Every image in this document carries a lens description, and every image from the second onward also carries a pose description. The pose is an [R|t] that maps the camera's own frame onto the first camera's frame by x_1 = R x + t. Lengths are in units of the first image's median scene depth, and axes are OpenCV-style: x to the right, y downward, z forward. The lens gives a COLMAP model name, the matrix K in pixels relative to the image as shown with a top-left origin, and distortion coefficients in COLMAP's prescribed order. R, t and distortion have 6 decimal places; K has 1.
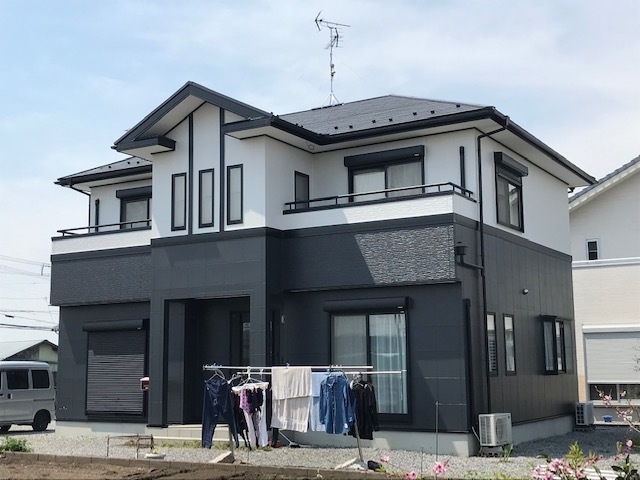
lens RADIAL K [[875.3, 0, 323.3], [0, 875.3, 236.9], [0, 0, 1]] dist [0.086589, 0.000000]
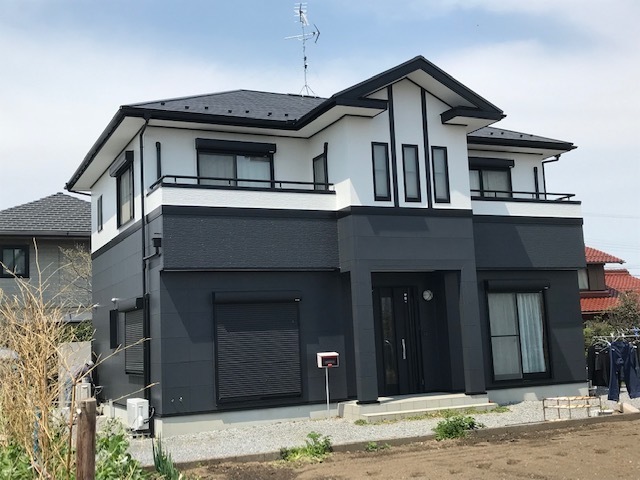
lens RADIAL K [[784.1, 0, 316.9], [0, 784.1, 239.5], [0, 0, 1]] dist [0.057791, 0.000000]
pose [[0.556787, 0.090359, 0.825726, -0.934165], [-0.080829, 0.995242, -0.054406, 0.090429], [-0.826713, -0.036449, 0.561441, 0.576520]]
